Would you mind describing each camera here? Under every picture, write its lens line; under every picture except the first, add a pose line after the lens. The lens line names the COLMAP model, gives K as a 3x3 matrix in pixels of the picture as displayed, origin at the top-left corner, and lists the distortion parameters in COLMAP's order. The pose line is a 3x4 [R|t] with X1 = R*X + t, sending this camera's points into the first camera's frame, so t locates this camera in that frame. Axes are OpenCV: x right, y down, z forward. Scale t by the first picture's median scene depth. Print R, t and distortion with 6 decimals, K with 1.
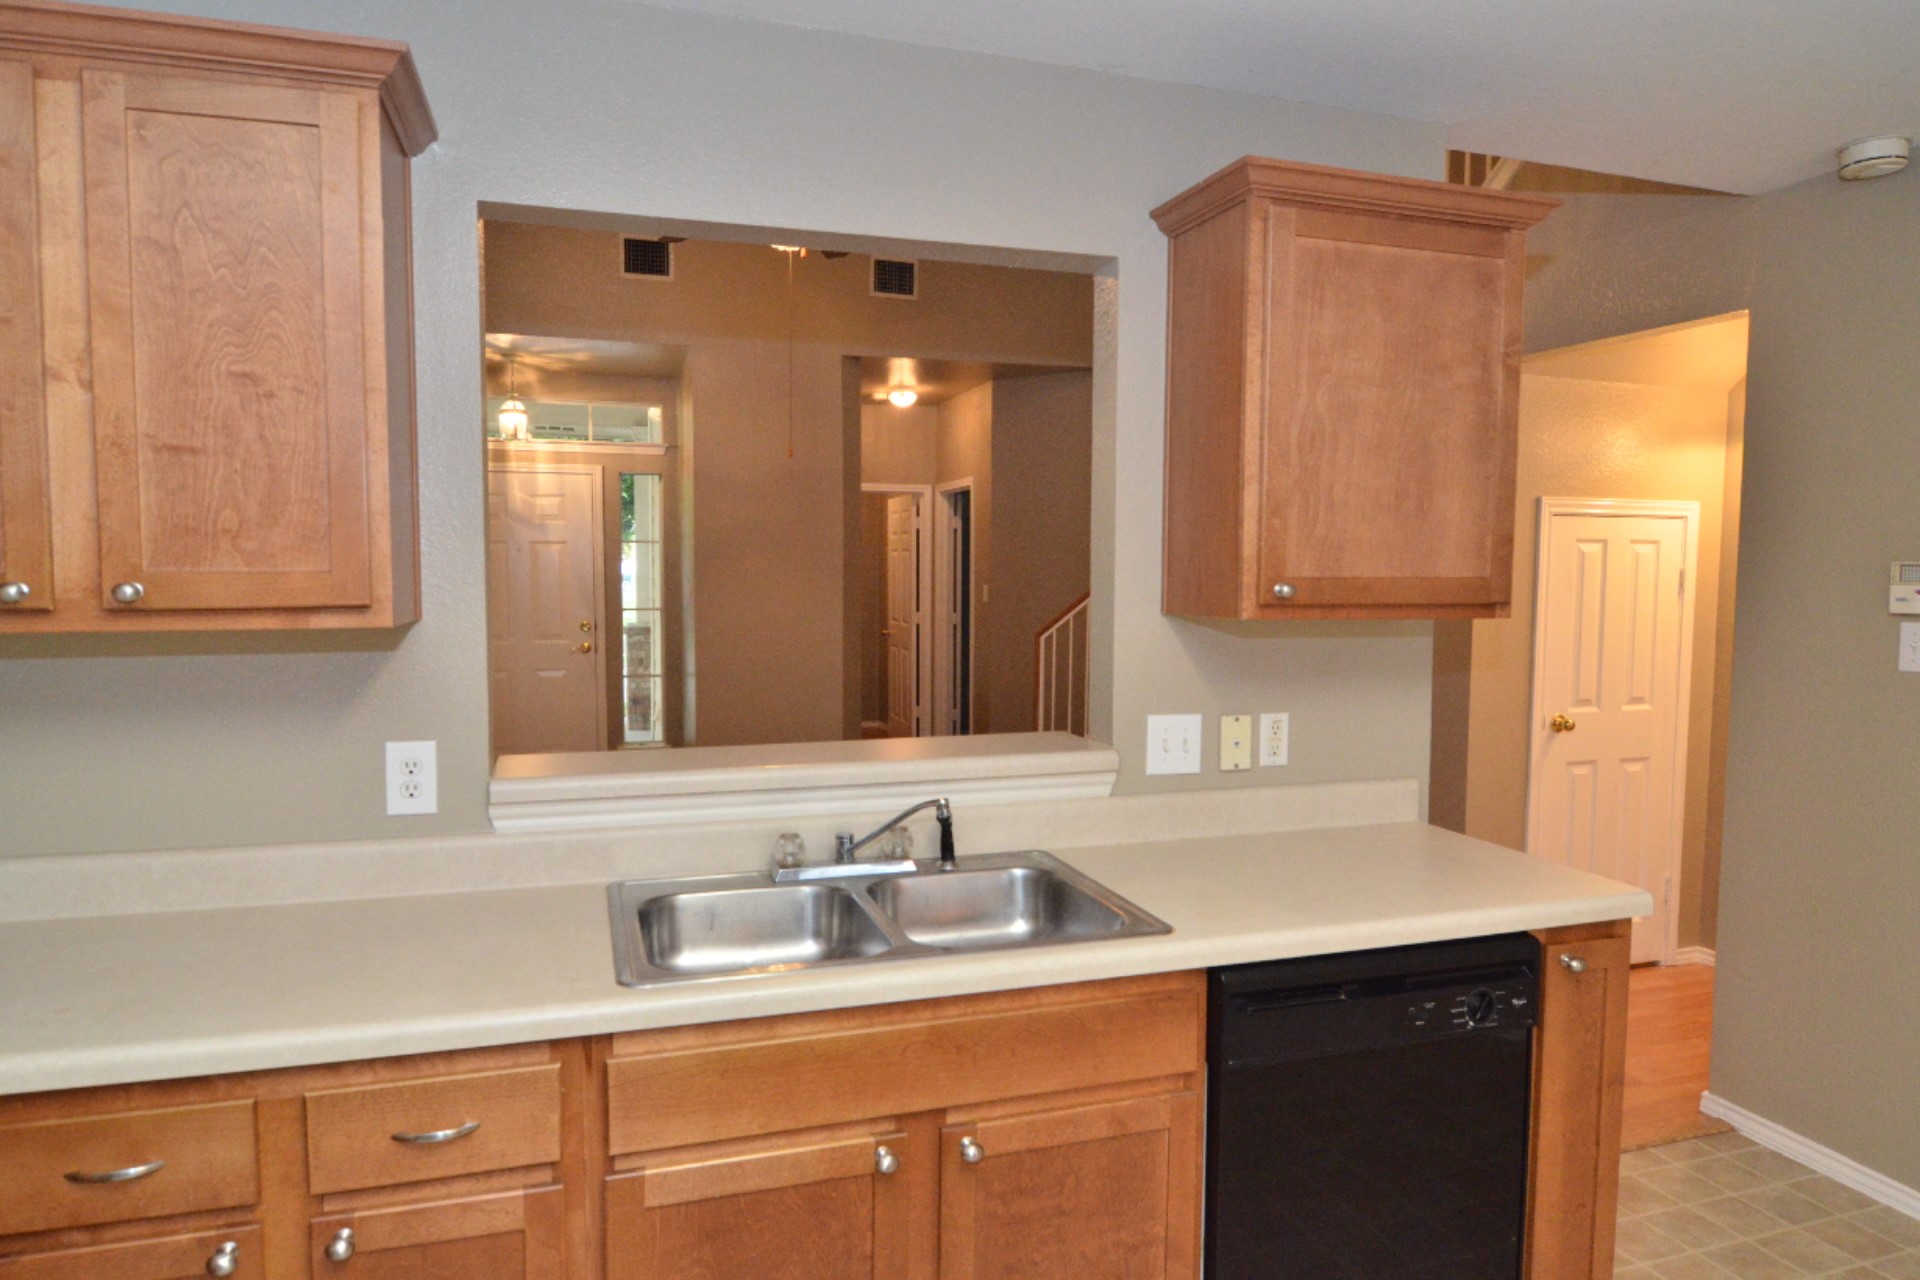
lens RADIAL K [[1152.9, 0, 945.6], [0, 1152.9, 640.8], [0, 0, 1]] dist [-0.009700, -0.004740]
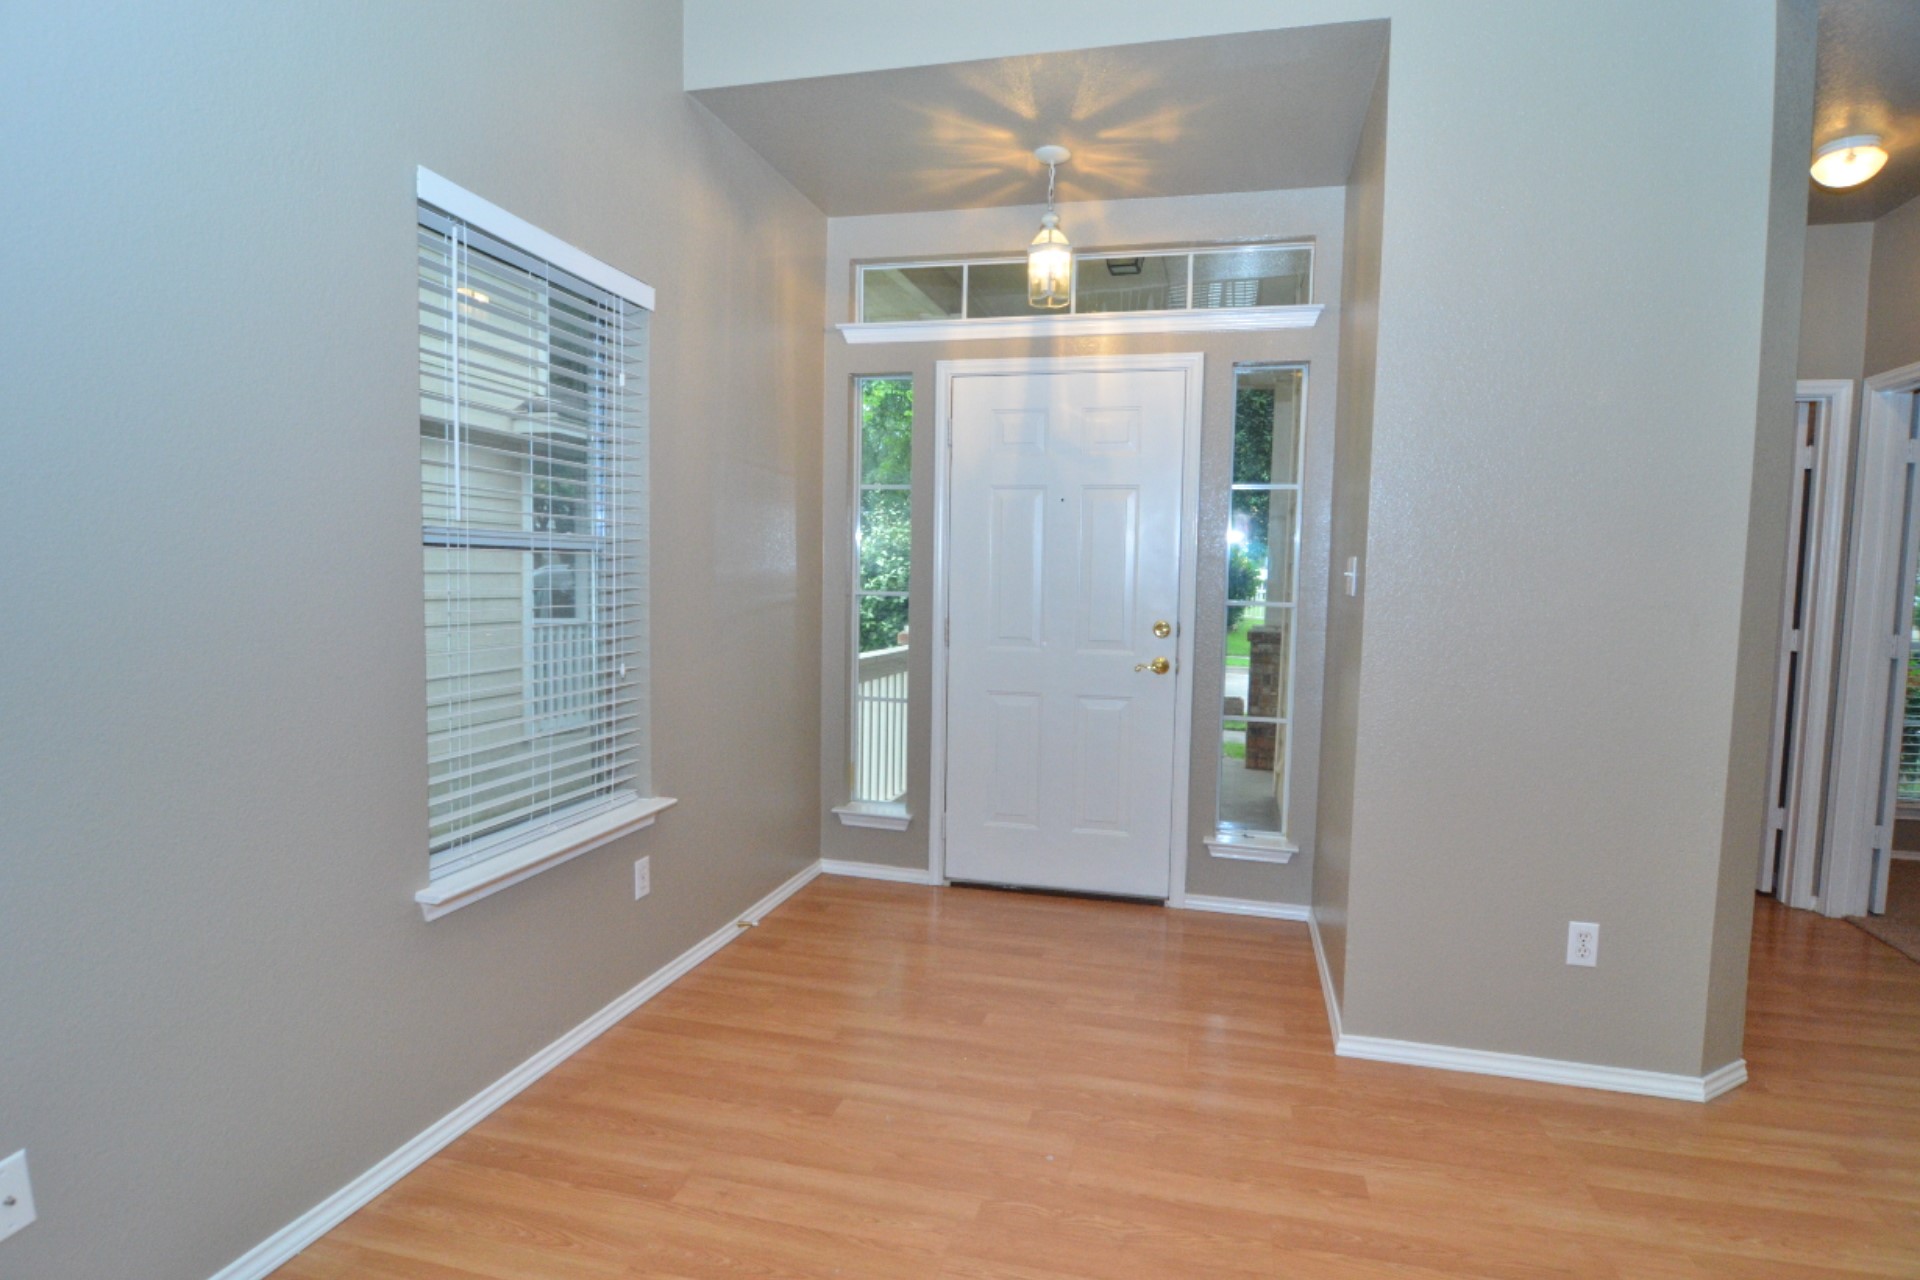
lens RADIAL K [[1041.3, 0, 955.8], [0, 1041.3, 641.8], [0, 0, 1]] dist [-0.016016, -0.000989]
pose [[0.845607, 0.050588, -0.531404, -0.119444], [-0.050731, 0.998609, 0.014338, -0.008399], [0.531391, 0.014834, 0.846997, 0.495672]]
